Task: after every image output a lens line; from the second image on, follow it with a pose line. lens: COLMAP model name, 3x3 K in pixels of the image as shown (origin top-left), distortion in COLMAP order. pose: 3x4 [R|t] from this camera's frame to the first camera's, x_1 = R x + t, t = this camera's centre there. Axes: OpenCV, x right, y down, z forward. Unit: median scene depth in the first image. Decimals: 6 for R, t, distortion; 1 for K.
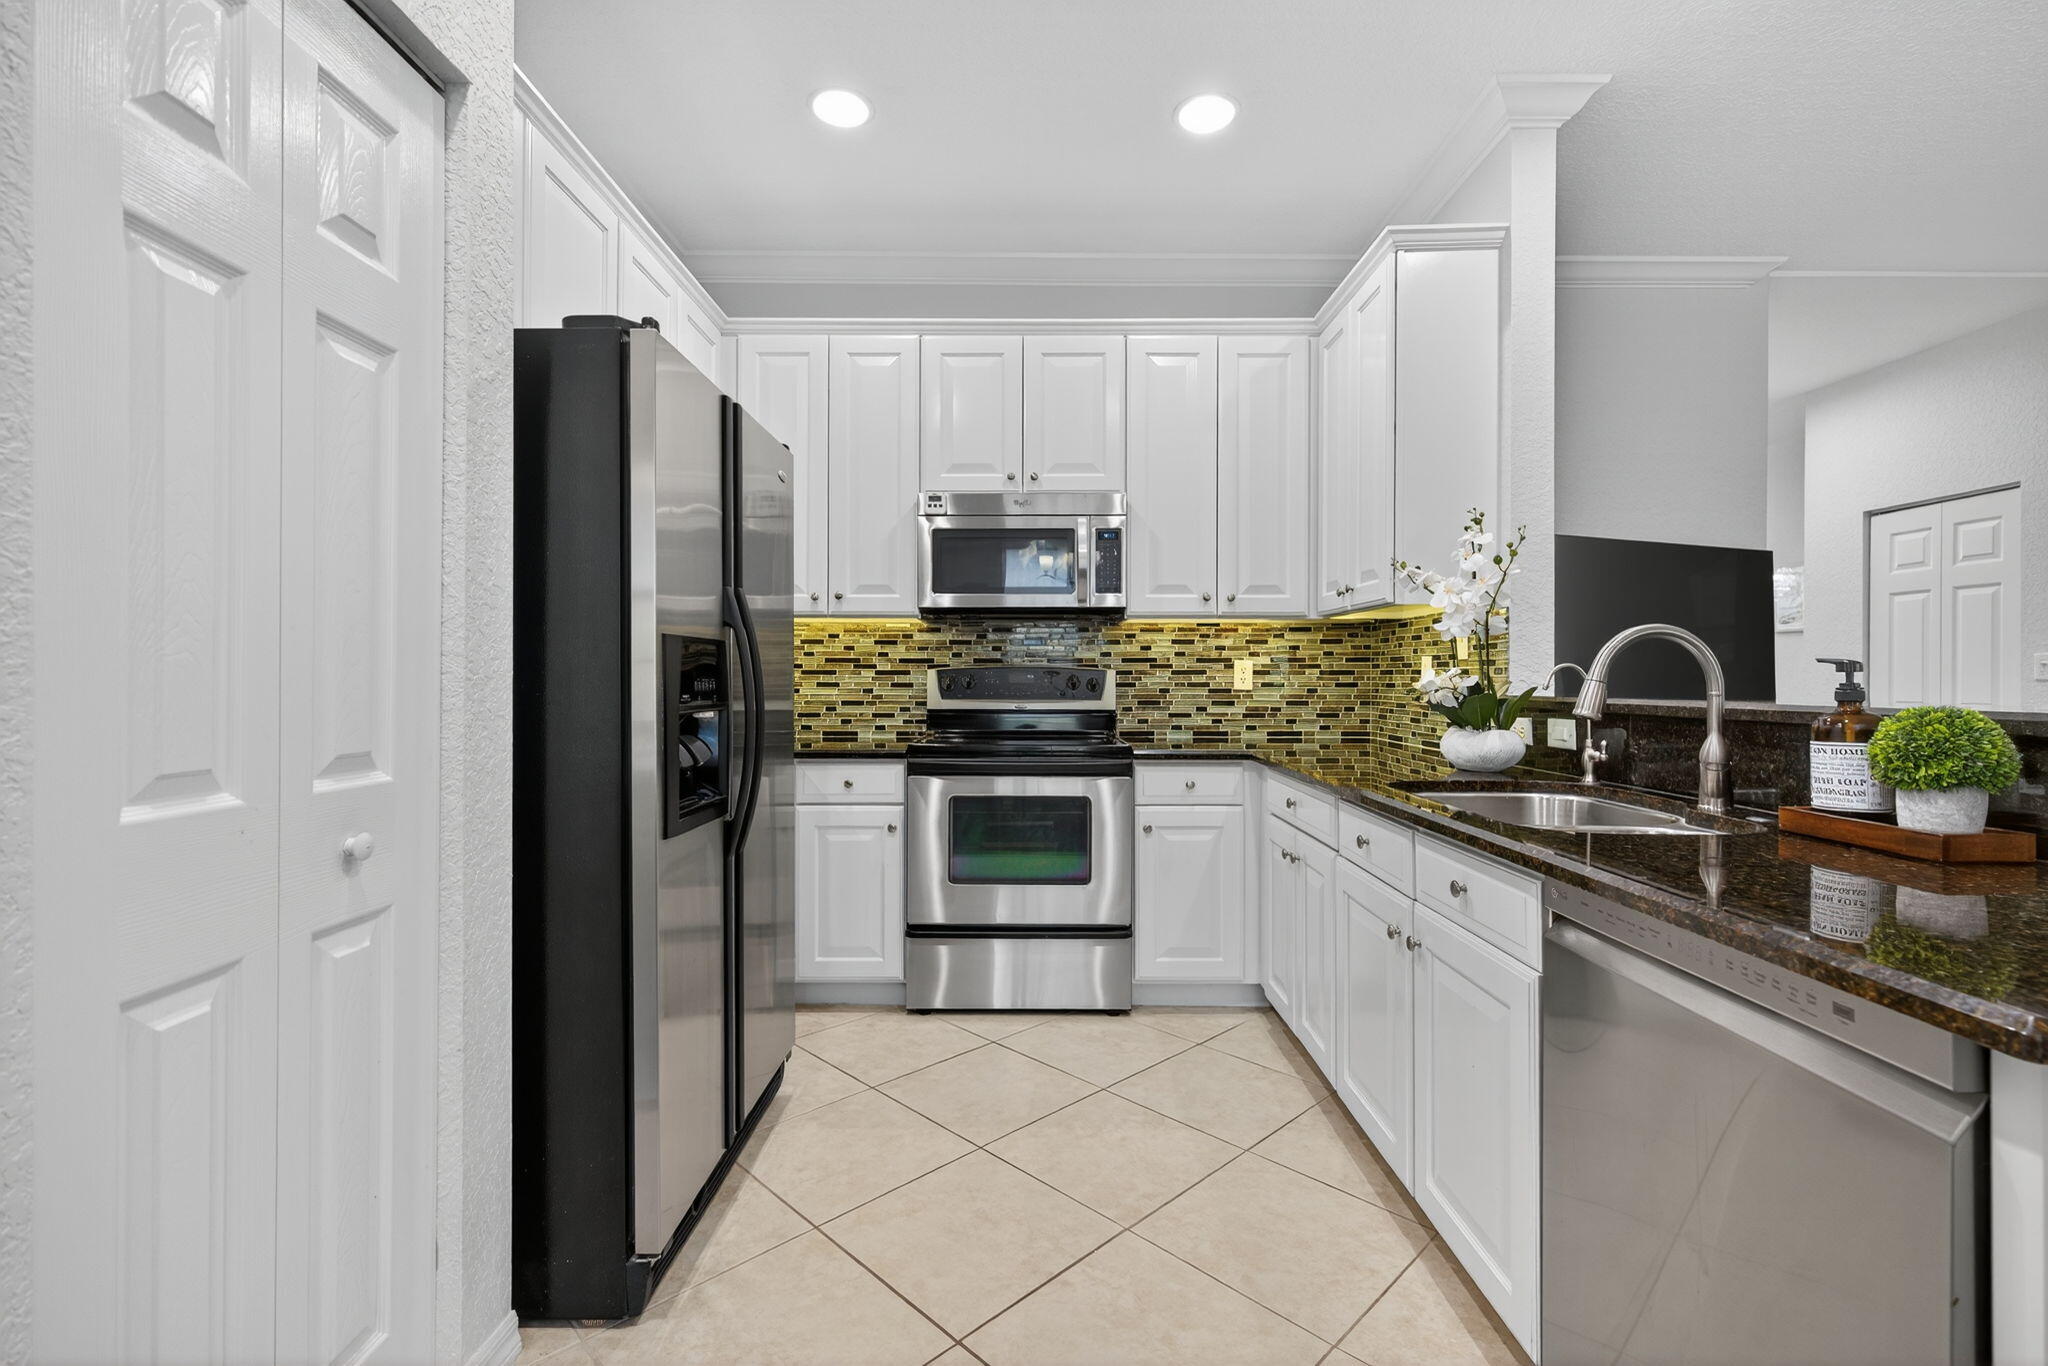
lens RADIAL K [[909.5, 0, 1026.8], [0, 909.5, 678.7], [0, 0, 1]] dist [-0.002704, 0.000080]
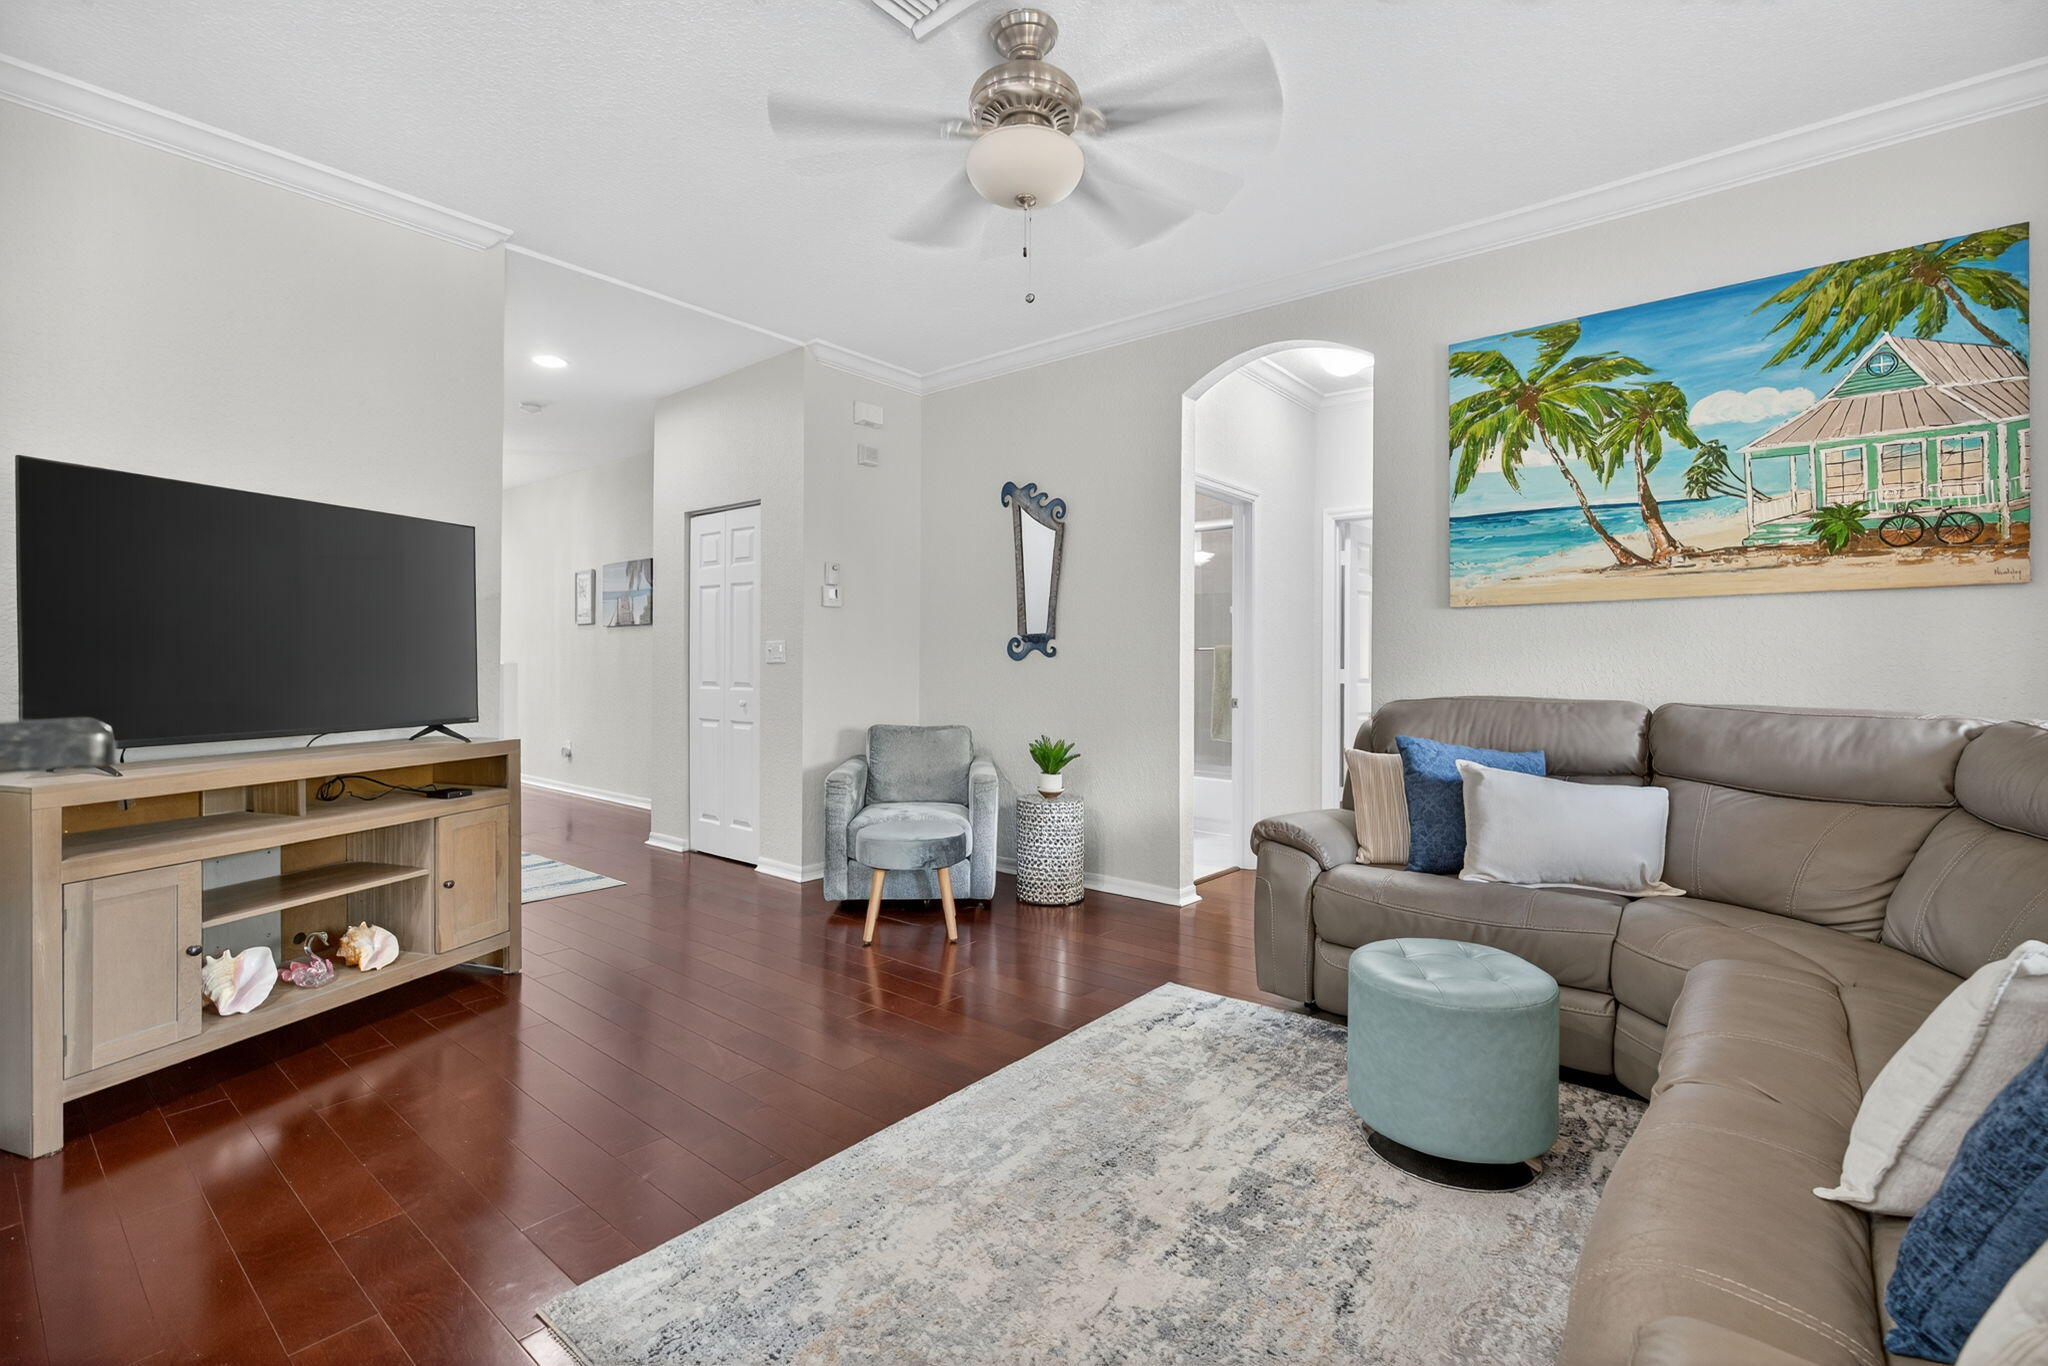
lens RADIAL K [[919.6, 0, 1026.5], [0, 919.6, 667.0], [0, 0, 1]] dist [-0.000950, 0.000270]
pose [[0.635421, 0.000571, 0.772166, 0.467141], [-0.003575, 0.999991, 0.002203, 0.002995], [-0.772158, -0.004160, 0.635417, -0.070466]]
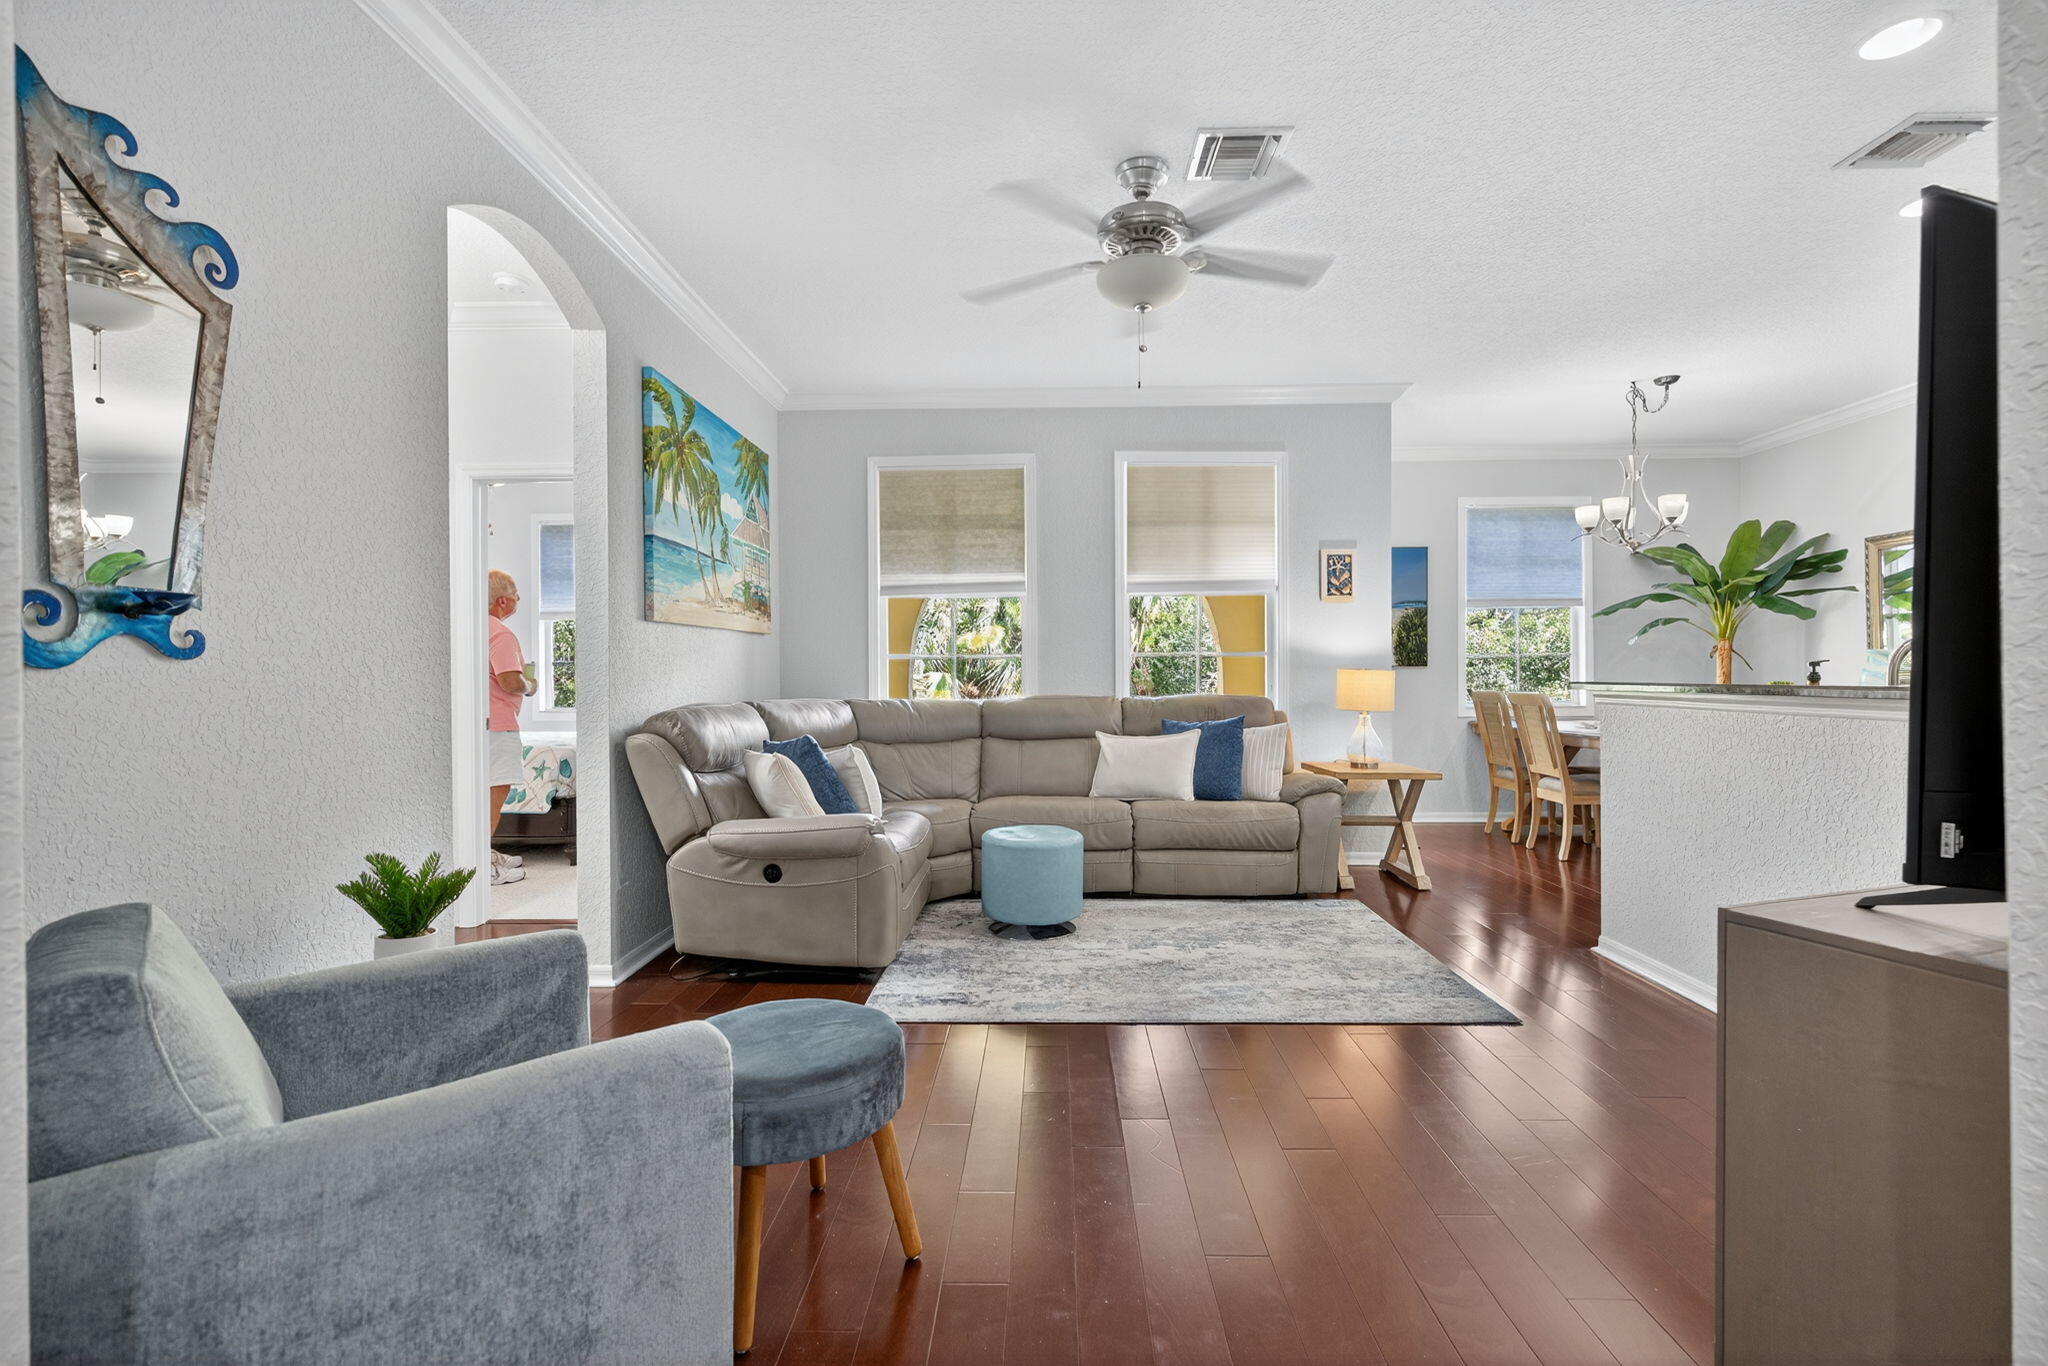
lens RADIAL K [[909.5, 0, 1026.8], [0, 909.5, 678.7], [0, 0, 1]] dist [-0.002704, 0.000080]
pose [[-0.999644, 0.004307, 0.026339, 1.137362], [0.004442, 0.999977, 0.005076, 0.000566], [-0.026317, 0.005192, -0.999640, 1.337635]]
